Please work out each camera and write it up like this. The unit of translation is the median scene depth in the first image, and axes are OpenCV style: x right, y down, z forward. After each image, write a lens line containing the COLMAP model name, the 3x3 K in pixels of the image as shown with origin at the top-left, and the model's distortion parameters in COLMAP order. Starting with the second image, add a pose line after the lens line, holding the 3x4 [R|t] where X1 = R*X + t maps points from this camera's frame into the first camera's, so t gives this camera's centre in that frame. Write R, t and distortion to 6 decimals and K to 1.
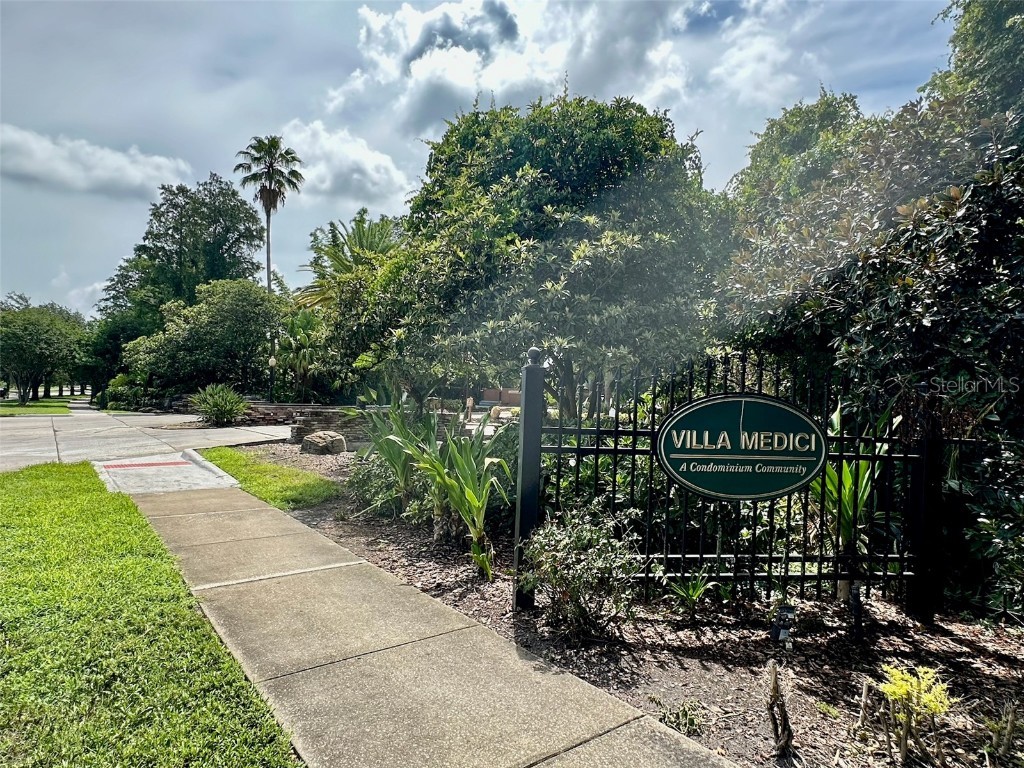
lens RADIAL K [[601.5, 0, 513.1], [0, 601.5, 382.0], [0, 0, 1]] dist [0.000618, -0.000394]
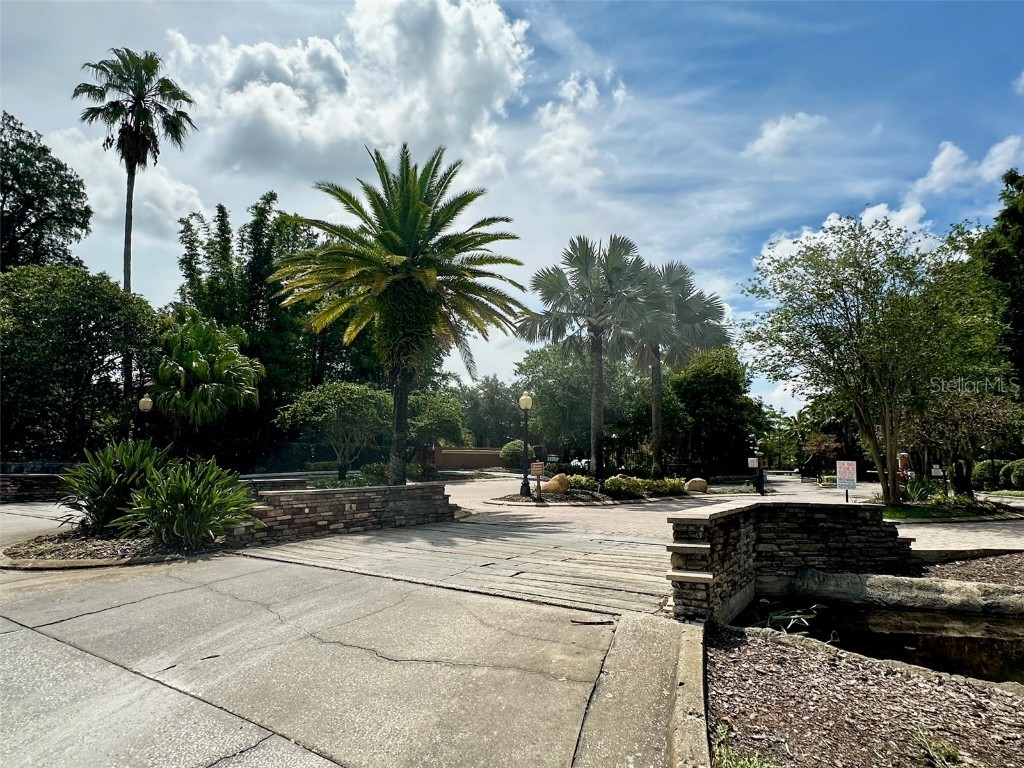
lens RADIAL K [[601.5, 0, 510.8], [0, 601.5, 386.4], [0, 0, 1]] dist [0.000618, -0.000394]
pose [[0.950752, 0.034770, 0.307996, -0.172674], [-0.004578, 0.995155, -0.098211, 0.003847], [-0.309918, 0.091964, 0.946305, 0.243543]]
